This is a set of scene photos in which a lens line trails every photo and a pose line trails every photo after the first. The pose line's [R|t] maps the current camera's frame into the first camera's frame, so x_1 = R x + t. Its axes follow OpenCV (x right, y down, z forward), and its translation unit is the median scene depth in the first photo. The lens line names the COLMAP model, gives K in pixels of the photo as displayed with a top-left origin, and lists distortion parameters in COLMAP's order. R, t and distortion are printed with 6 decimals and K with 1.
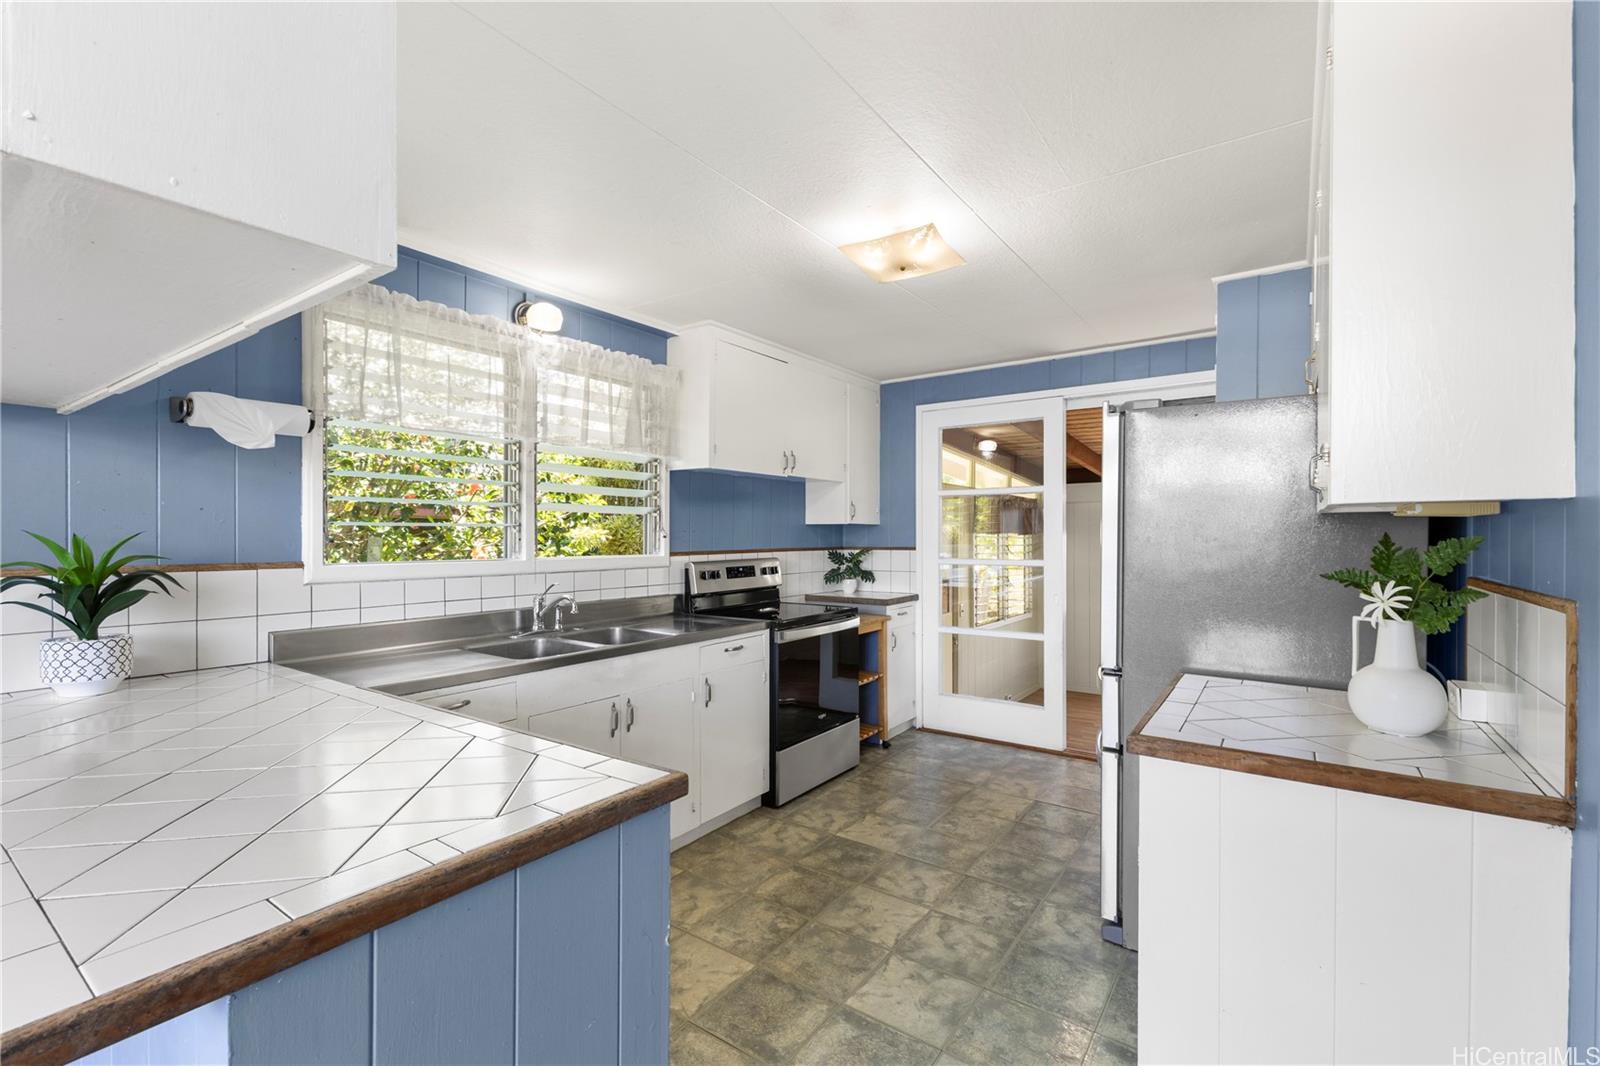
lens RADIAL K [[680.8, 0, 794.2], [0, 680.8, 532.3], [0, 0, 1]] dist [0.011554, -0.000377]
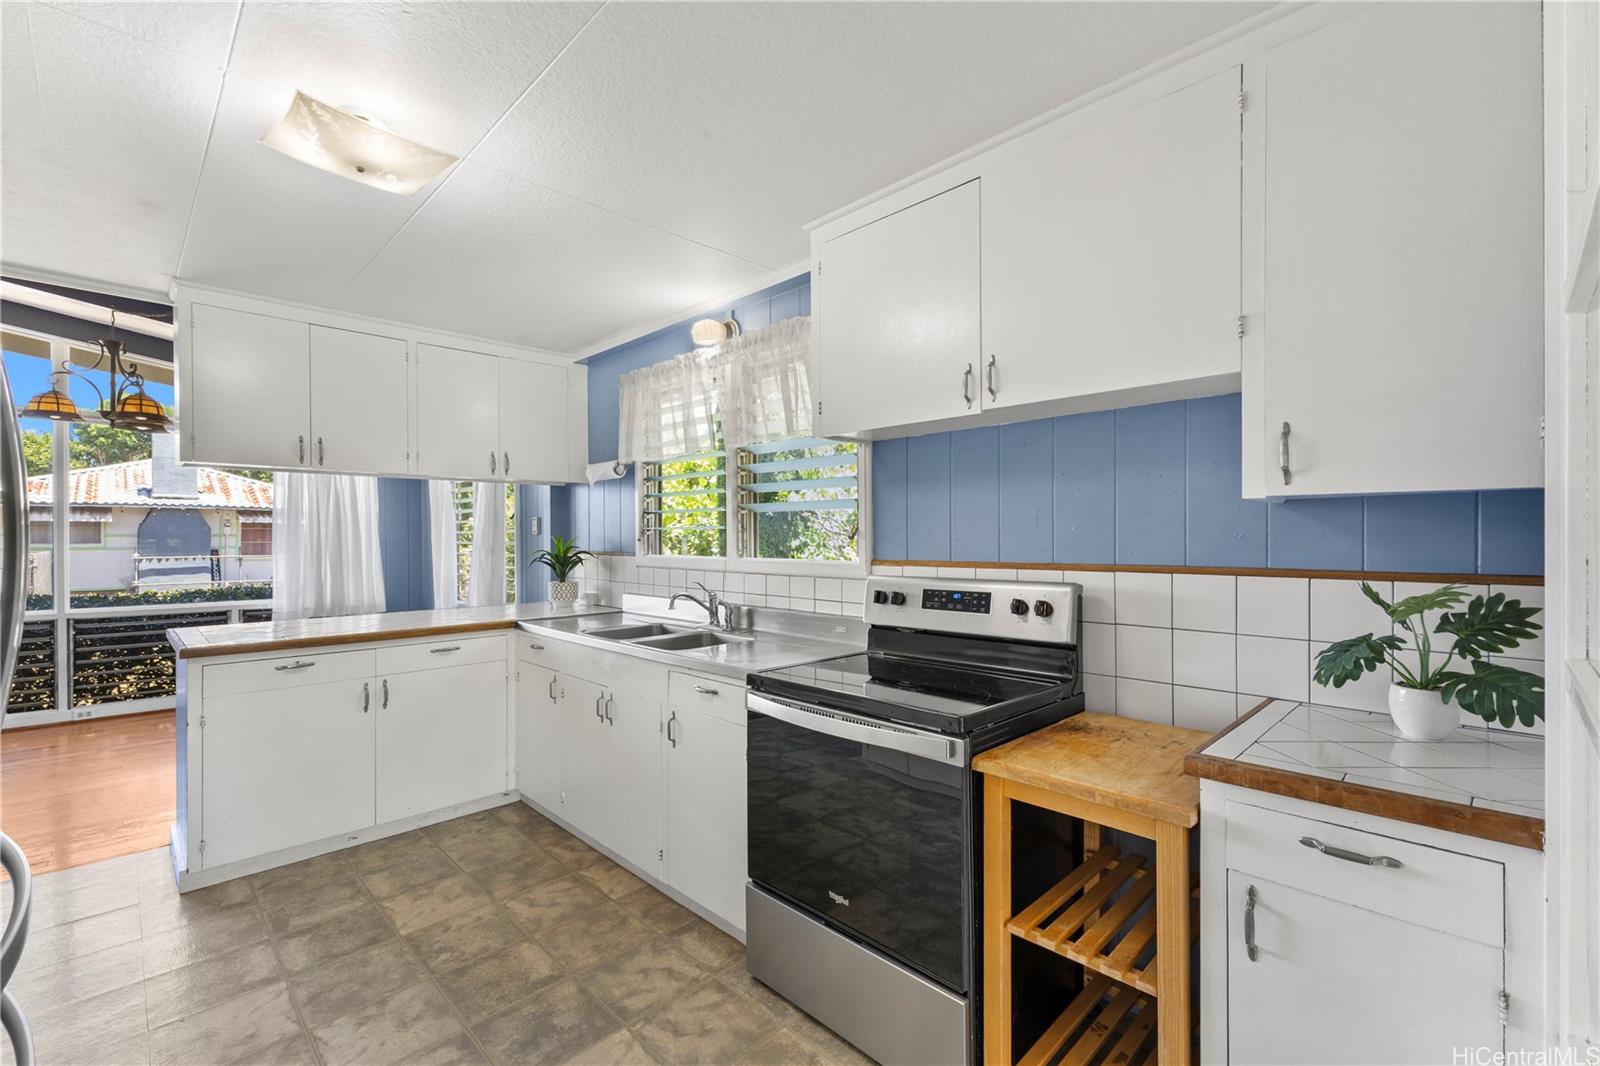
lens RADIAL K [[680.8, 0, 794.2], [0, 680.8, 532.3], [0, 0, 1]] dist [0.011554, -0.000377]
pose [[-0.156692, -0.005035, -0.987635, 0.650008], [0.007011, 0.999956, -0.006210, 0.006460], [0.987623, -0.007897, -0.156650, 1.264567]]
